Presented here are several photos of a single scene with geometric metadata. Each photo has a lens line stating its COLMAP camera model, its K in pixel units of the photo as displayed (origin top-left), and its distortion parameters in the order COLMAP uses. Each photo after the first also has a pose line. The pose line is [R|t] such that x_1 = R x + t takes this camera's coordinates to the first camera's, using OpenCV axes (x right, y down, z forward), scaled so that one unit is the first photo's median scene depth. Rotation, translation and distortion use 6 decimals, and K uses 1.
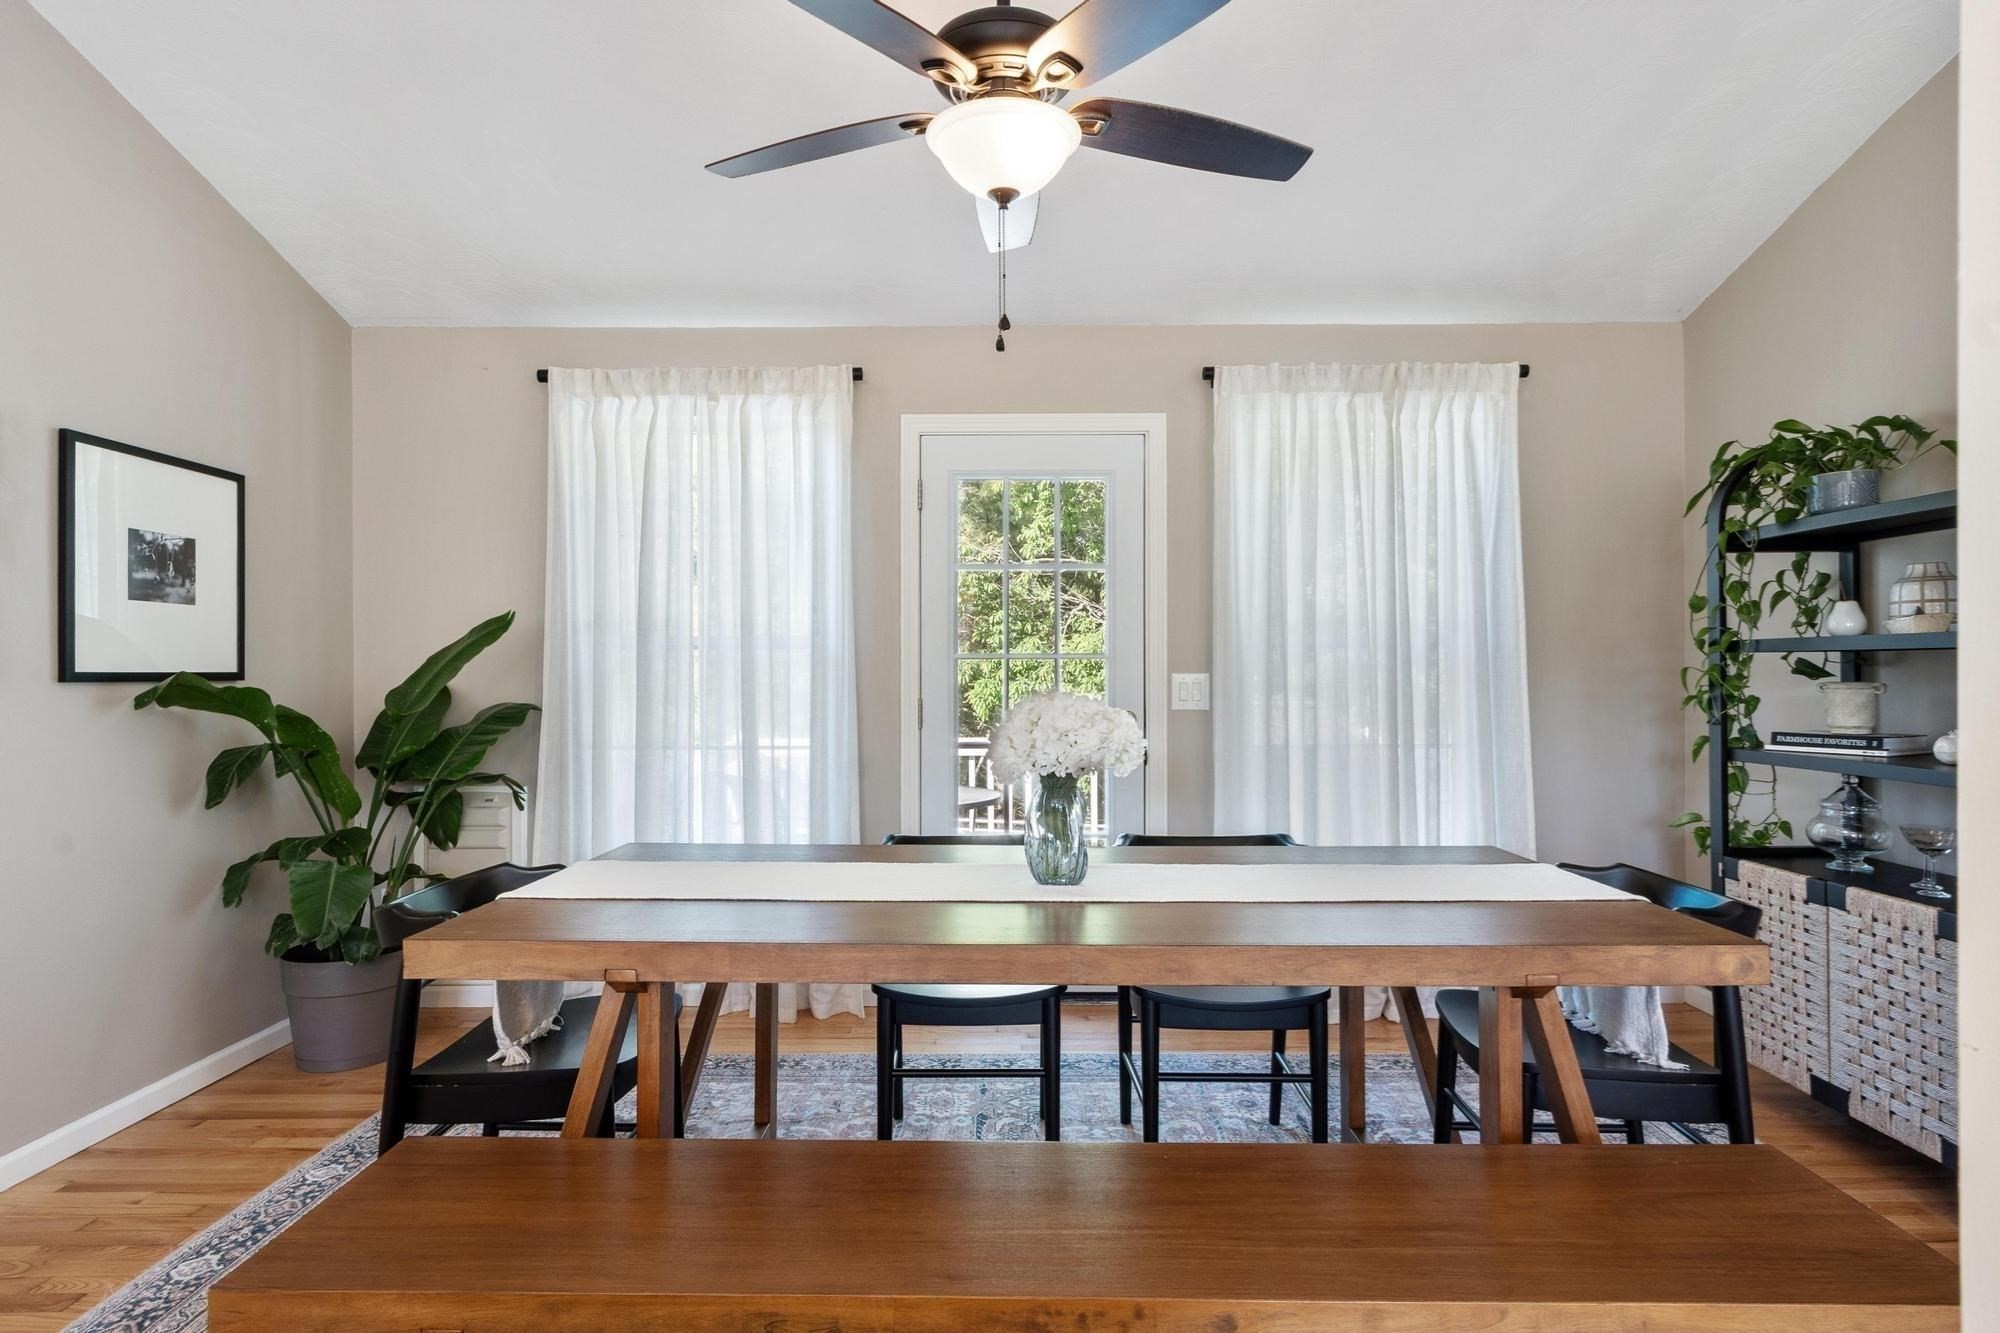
lens RADIAL K [[1000.5, 0, 997.4], [0, 1000.5, 664.4], [0, 0, 1]] dist [-0.000016, 0.000061]
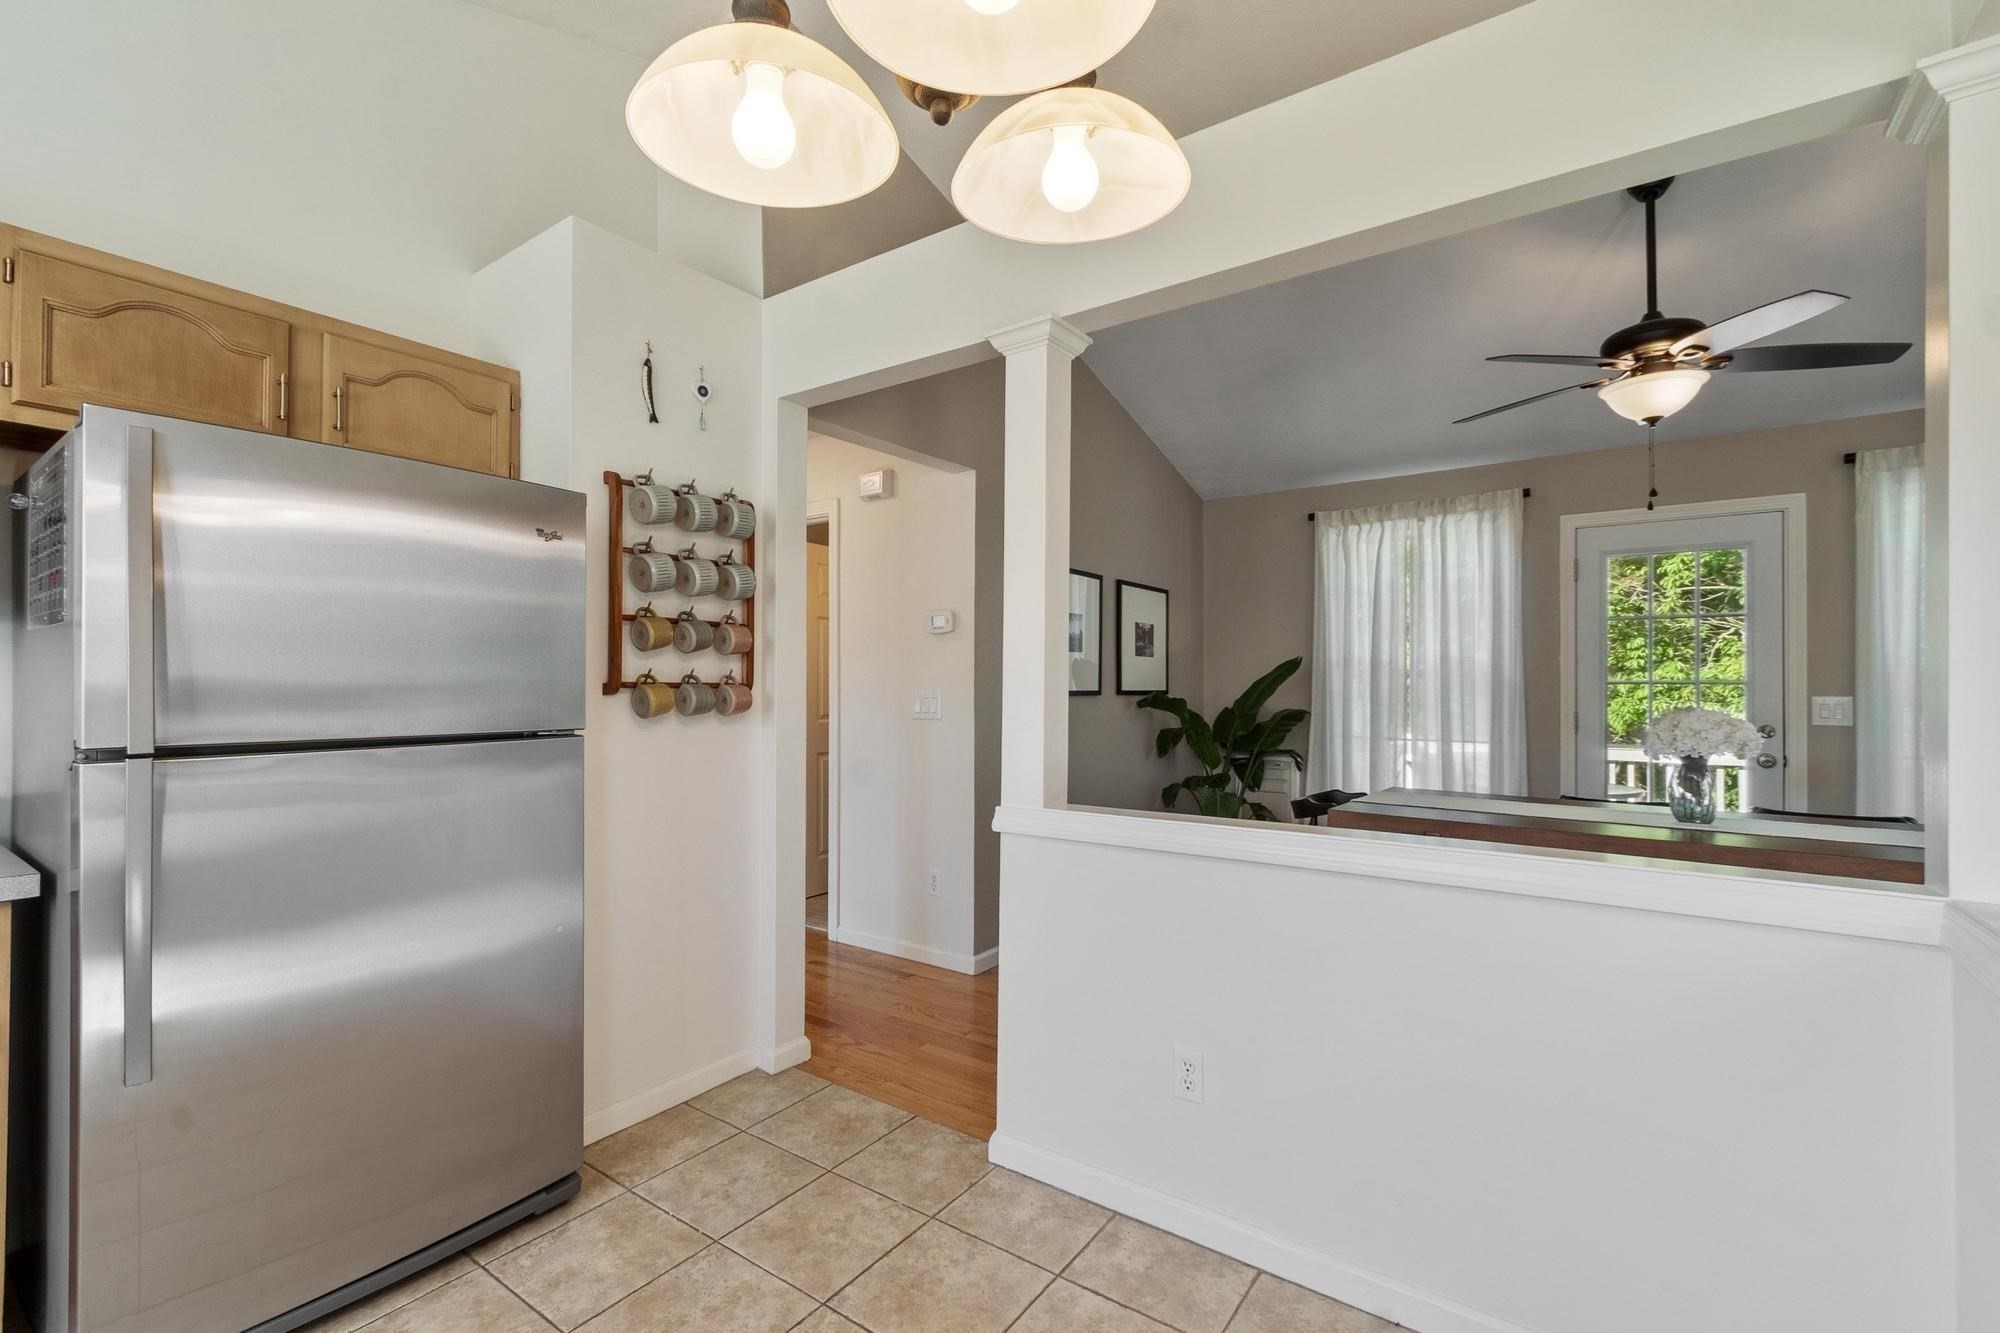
lens RADIAL K [[874.6, 0, 1003.1], [0, 874.6, 679.7], [0, 0, 1]] dist [-0.002417, -0.000342]
pose [[0.813335, 0.000591, -0.581796, -0.017187], [-0.001669, 0.999998, -0.001316, -0.009474], [0.581794, 0.002041, 0.813334, -0.516357]]
